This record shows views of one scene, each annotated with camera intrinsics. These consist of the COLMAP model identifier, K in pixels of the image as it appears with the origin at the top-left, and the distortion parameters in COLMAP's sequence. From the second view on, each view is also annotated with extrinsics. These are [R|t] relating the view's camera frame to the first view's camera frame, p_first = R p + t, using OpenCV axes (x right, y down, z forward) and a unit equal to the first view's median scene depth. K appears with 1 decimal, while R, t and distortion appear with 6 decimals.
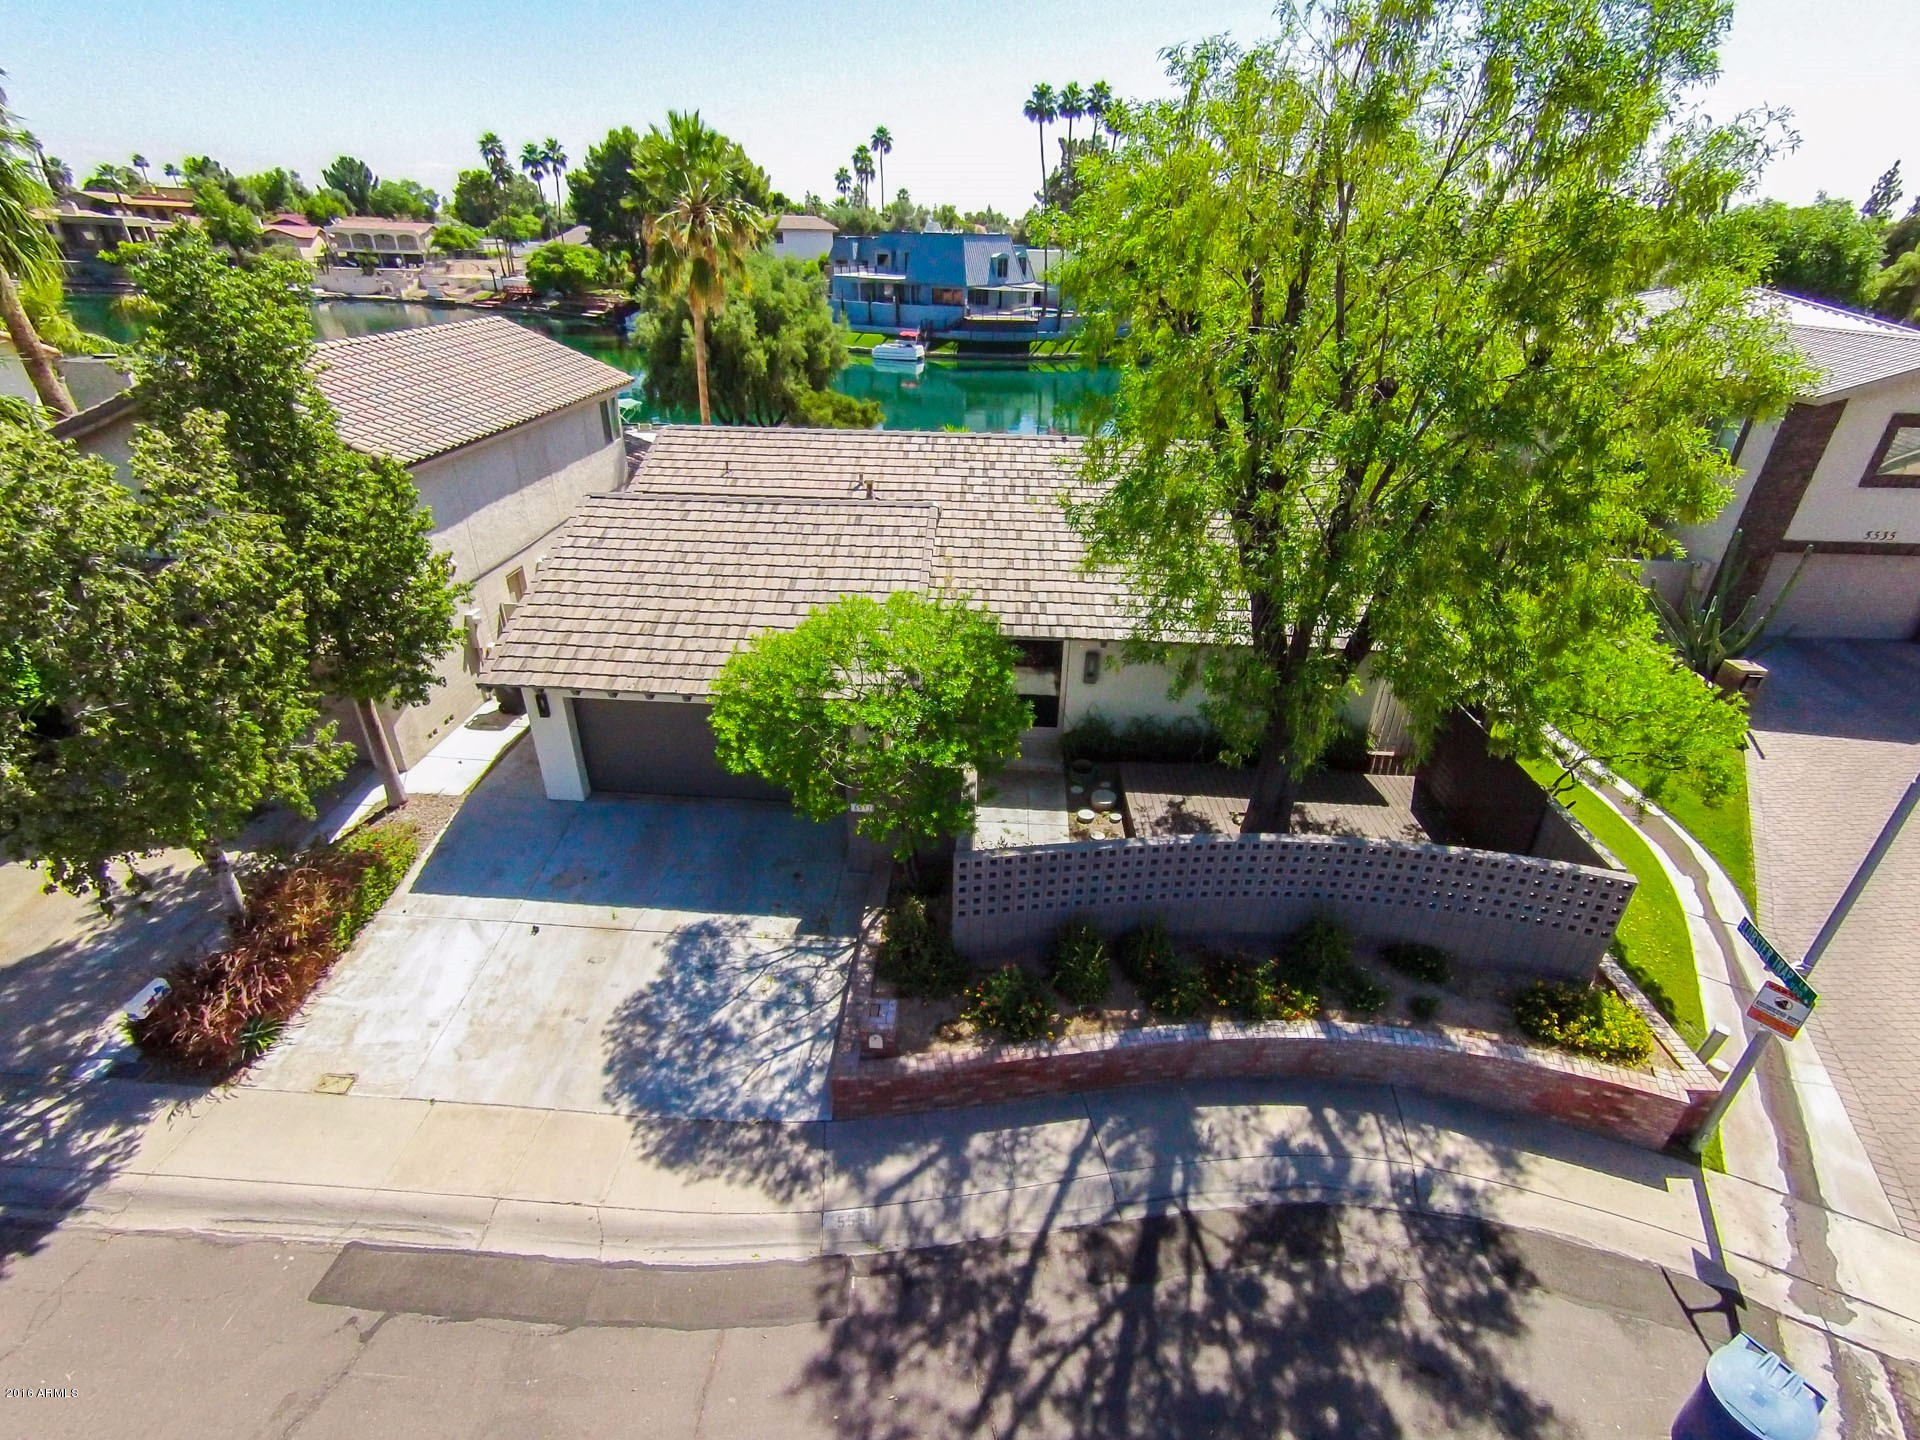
lens RADIAL K [[889.6, 0, 960.0], [0, 889.6, 720.0], [0, 0, 1]] dist [-0.046918, 0.032401]
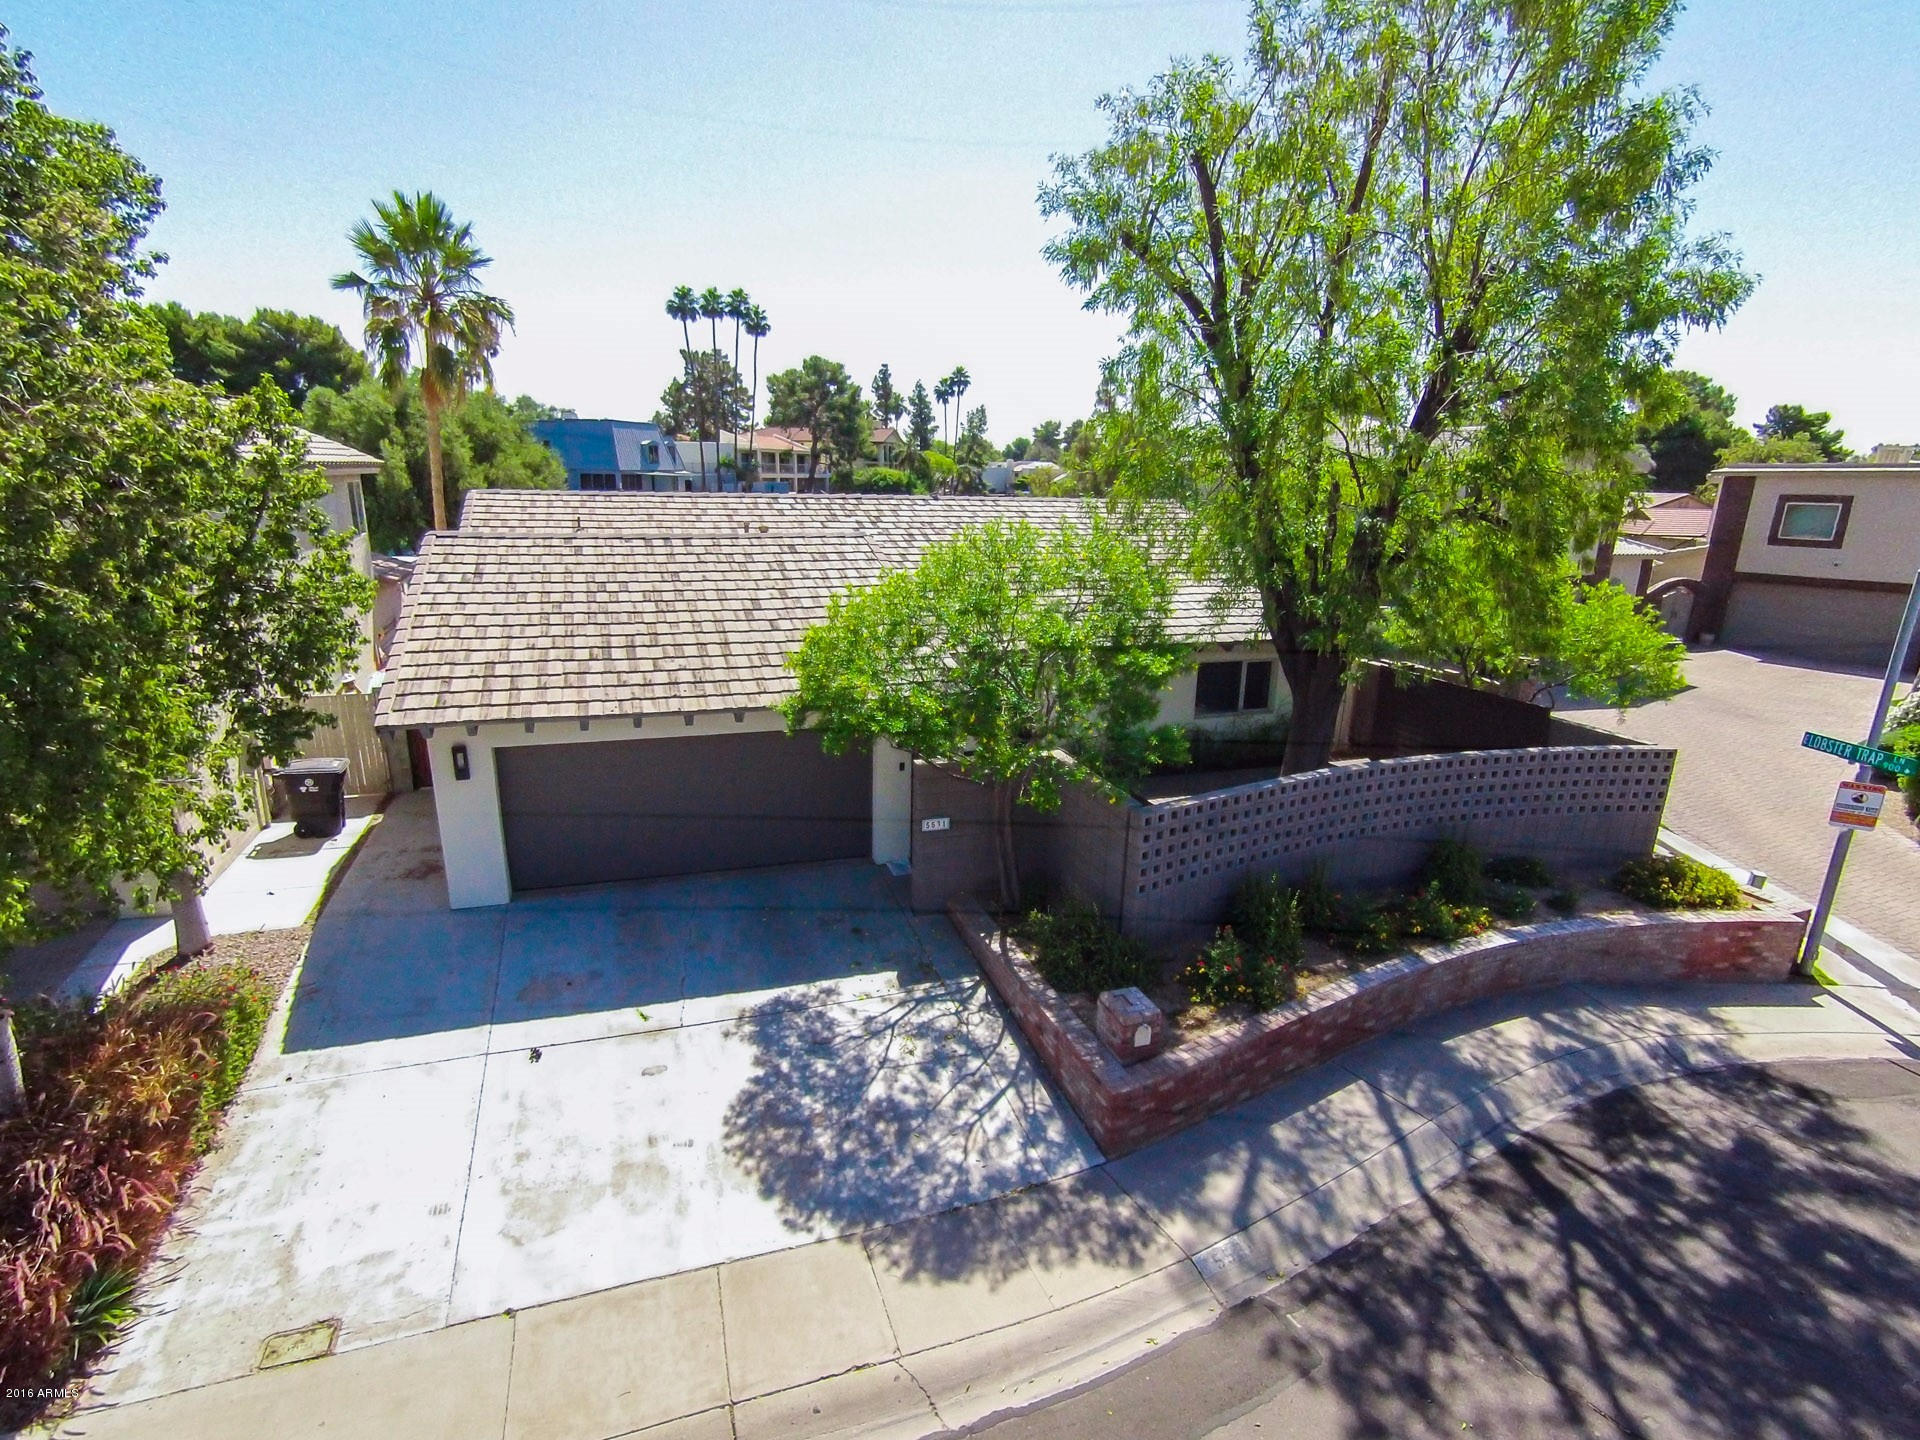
lens RADIAL K [[917.6, 0, 884.0], [0, 917.6, 775.5], [0, 0, 1]] dist [-0.039423, 0.019376]
pose [[0.926989, -0.098405, 0.361951, -0.560492], [0.169123, 0.970970, -0.169158, 0.233579], [-0.334798, 0.218022, 0.916721, 0.286070]]
